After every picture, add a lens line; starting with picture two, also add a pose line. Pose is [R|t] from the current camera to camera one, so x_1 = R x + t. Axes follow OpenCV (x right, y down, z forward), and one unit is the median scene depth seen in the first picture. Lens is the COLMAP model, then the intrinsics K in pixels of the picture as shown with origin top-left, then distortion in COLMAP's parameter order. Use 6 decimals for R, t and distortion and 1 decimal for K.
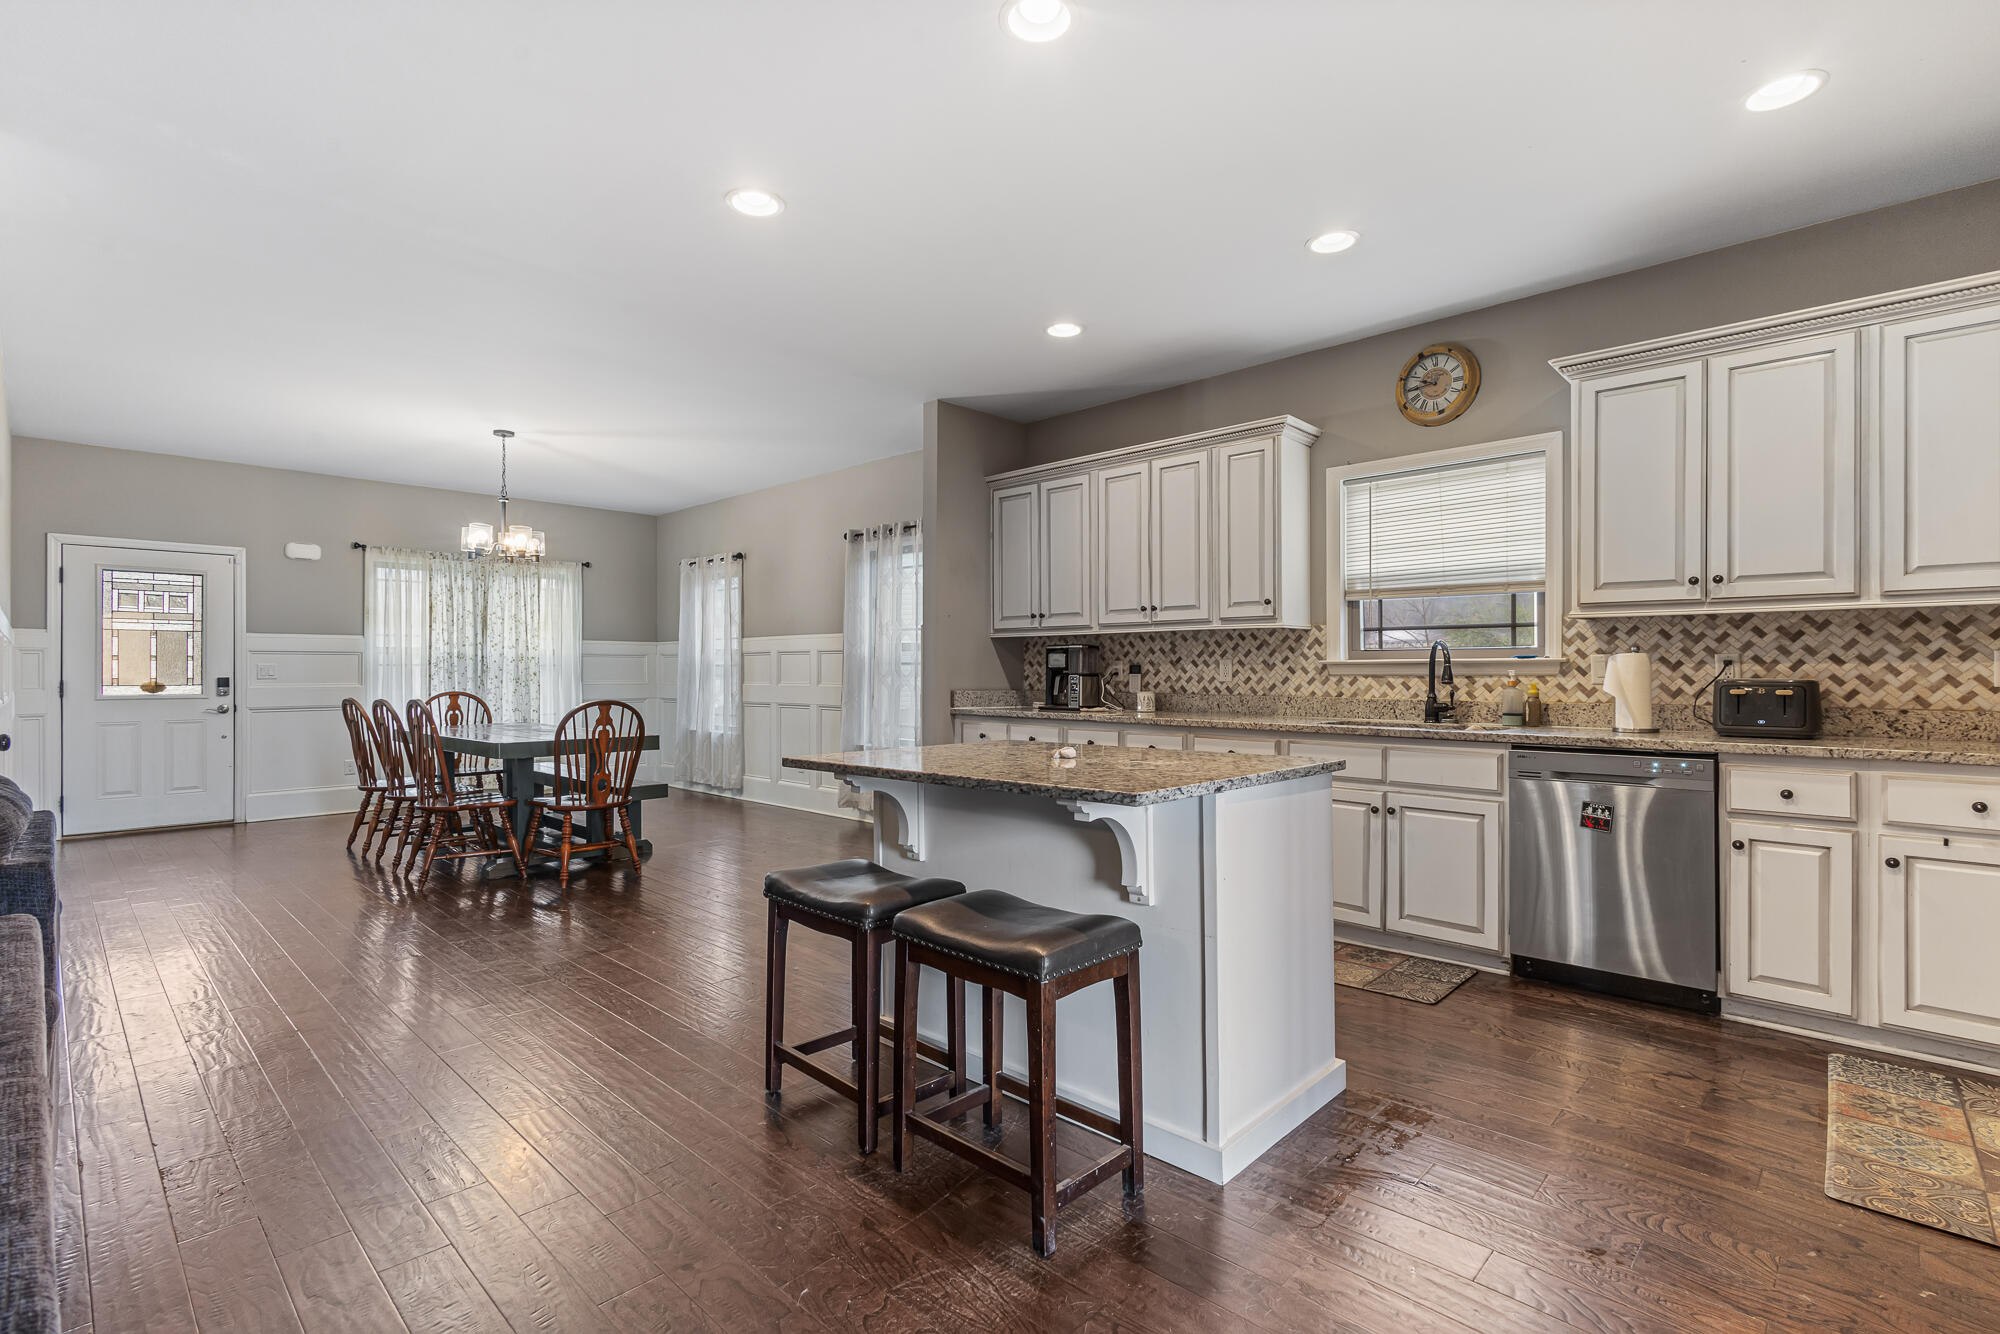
lens RADIAL K [[932.7, 0, 1000.0], [0, 932.7, 667.0], [0, 0, 1]] dist [-0.001966, 0.000778]
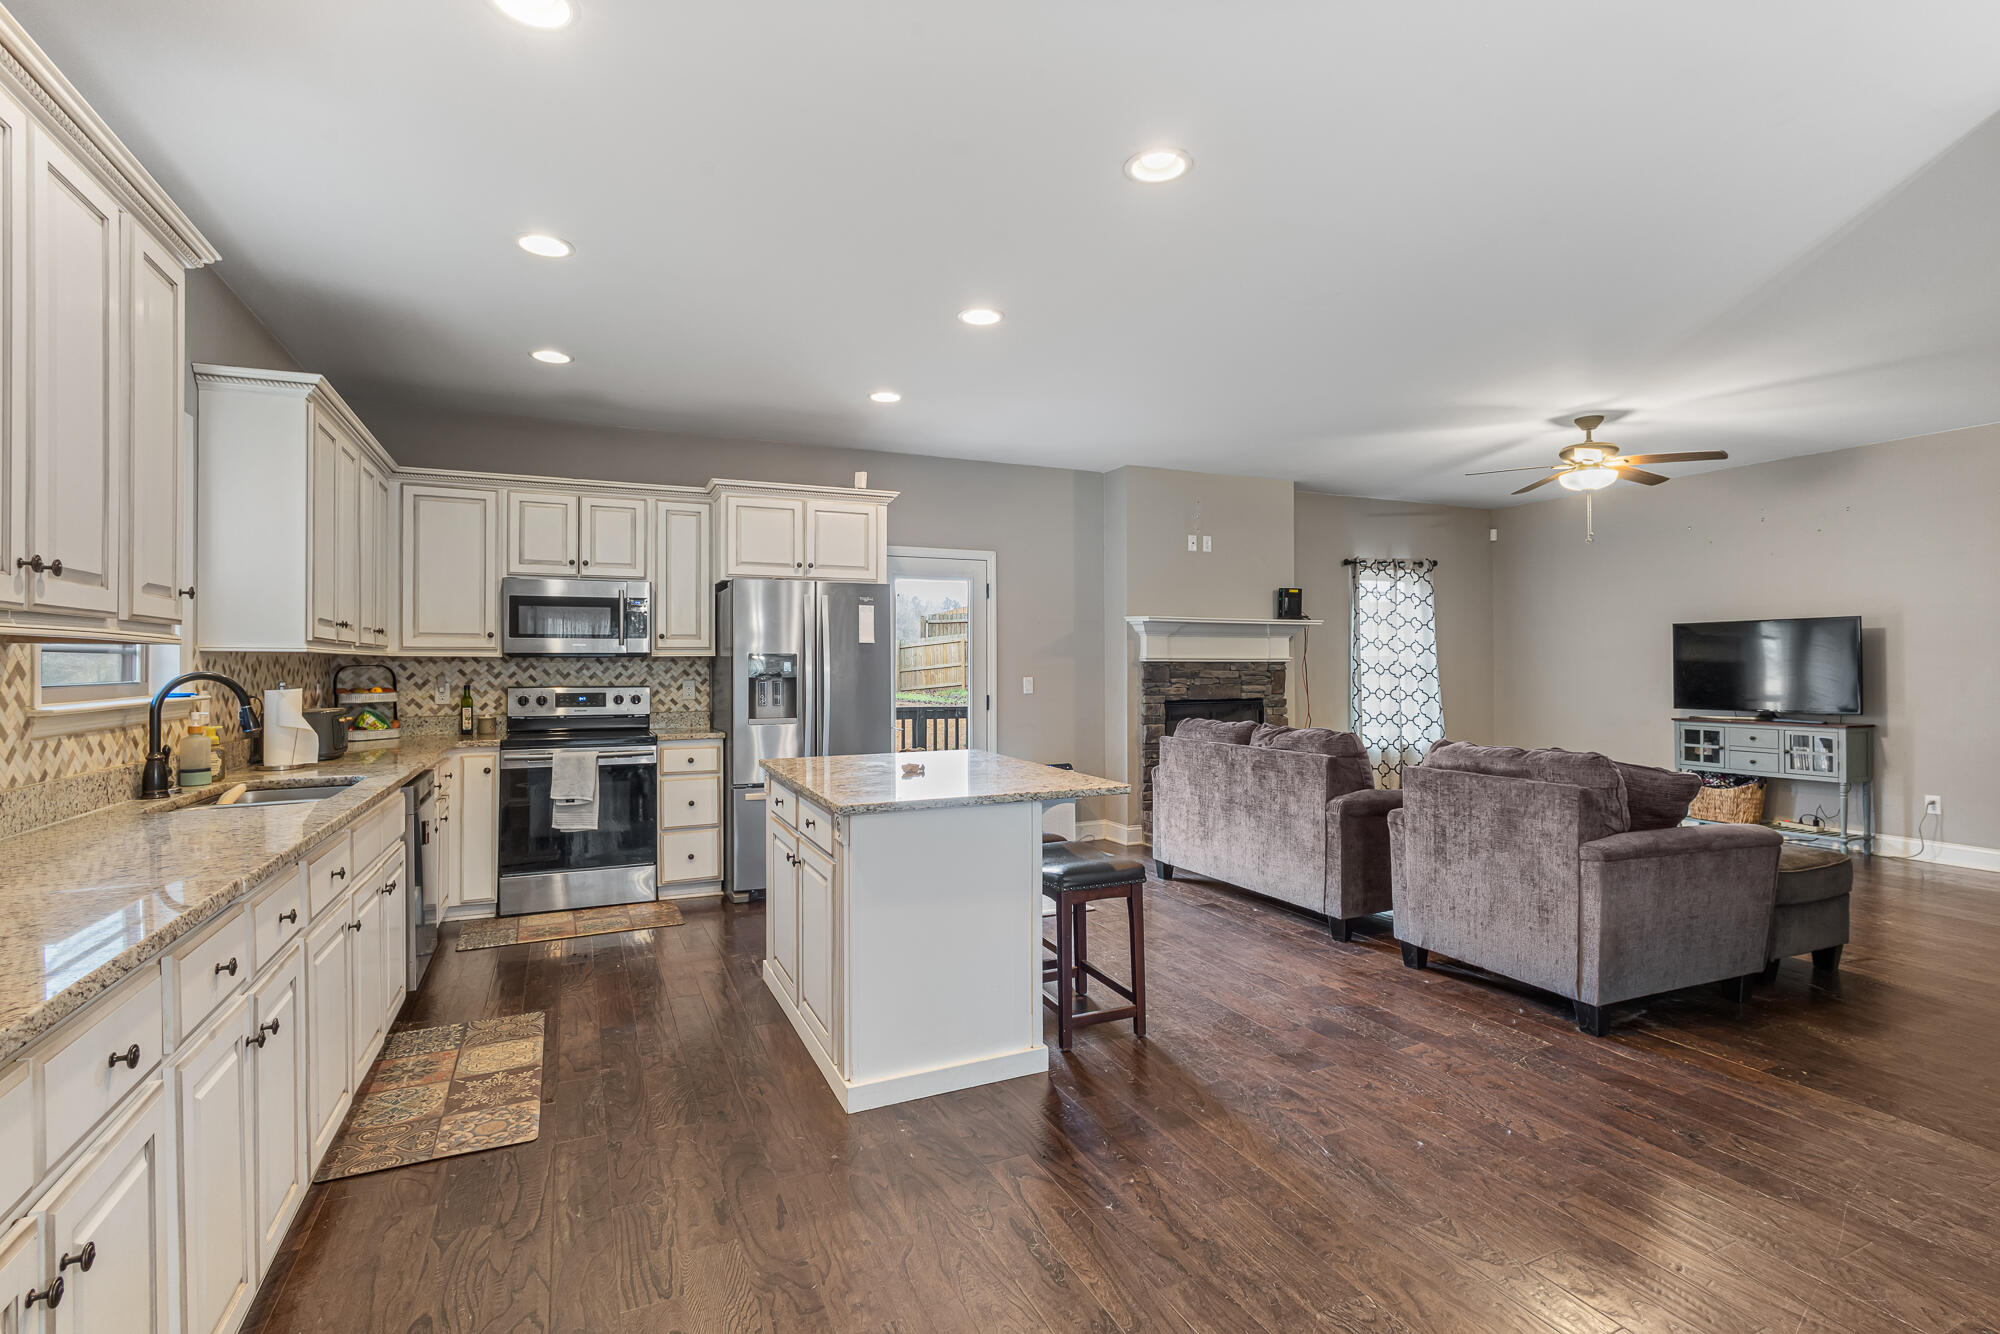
lens RADIAL K [[932.7, 0, 1000.0], [0, 932.7, 667.0], [0, 0, 1]] dist [-0.001966, 0.000778]
pose [[-0.934377, 0.003835, 0.356266, -0.288114], [0.004283, 0.999991, 0.000468, -0.026553], [-0.356261, 0.001963, -0.934385, 1.246017]]
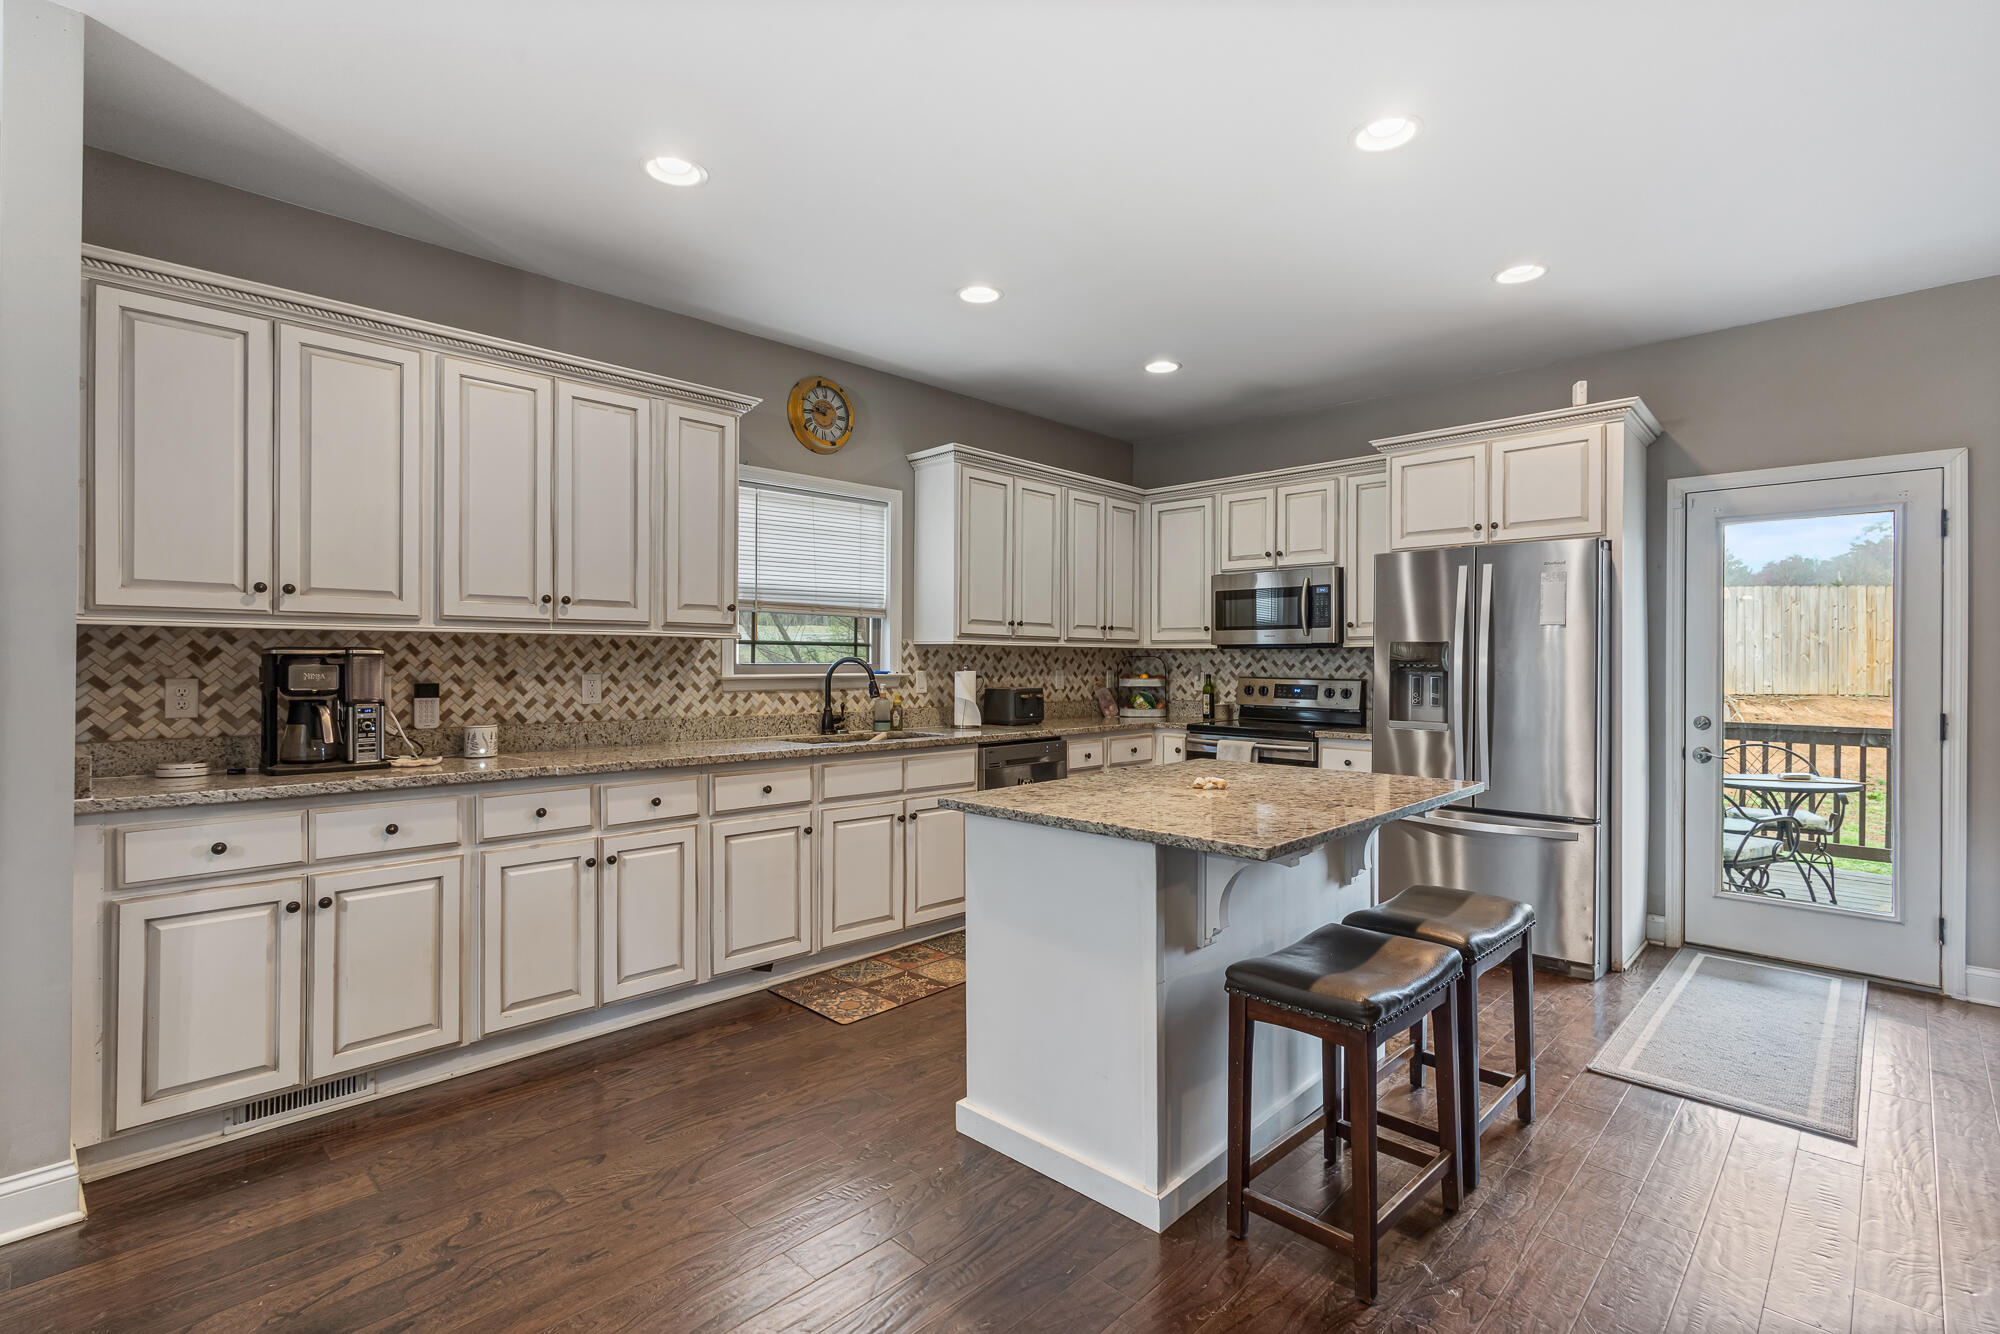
lens RADIAL K [[932.7, 0, 1000.0], [0, 932.7, 667.0], [0, 0, 1]] dist [-0.001966, 0.000778]
pose [[-0.000017, -0.004957, 0.999988, -0.533013], [-0.006722, 0.999965, 0.004957, -0.020951], [-0.999977, -0.006721, -0.000051, 0.716486]]
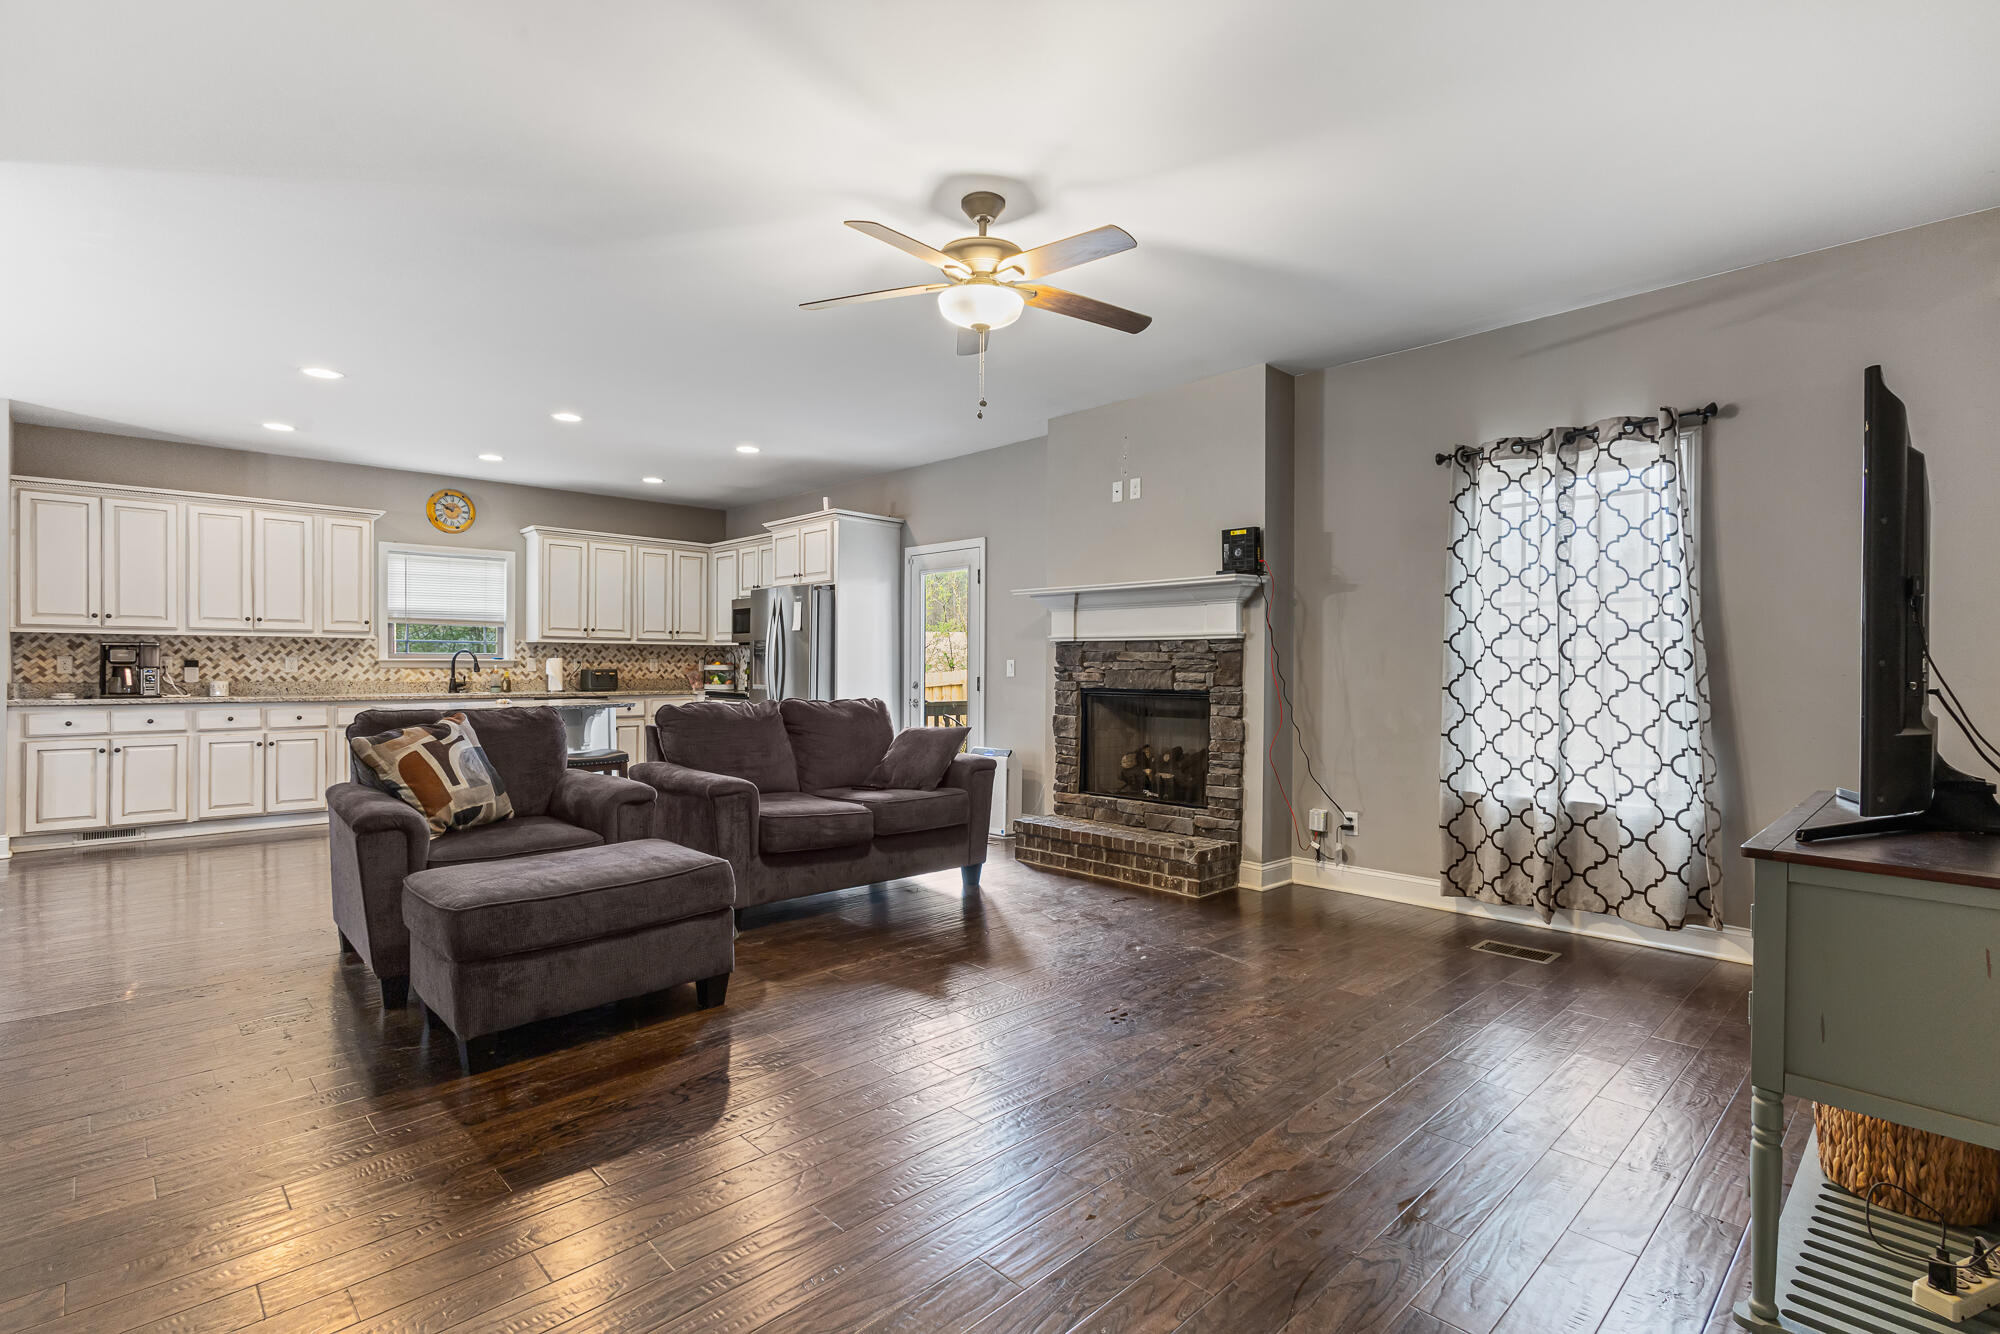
lens RADIAL K [[944.0, 0, 1005.2], [0, 944.0, 678.4], [0, 0, 1]] dist [-0.003751, 0.000034]
pose [[0.026814, -0.011521, 0.999574, -1.244331], [-0.005950, 0.999914, 0.011685, 0.001193], [-0.999623, -0.006261, 0.026744, -0.140063]]
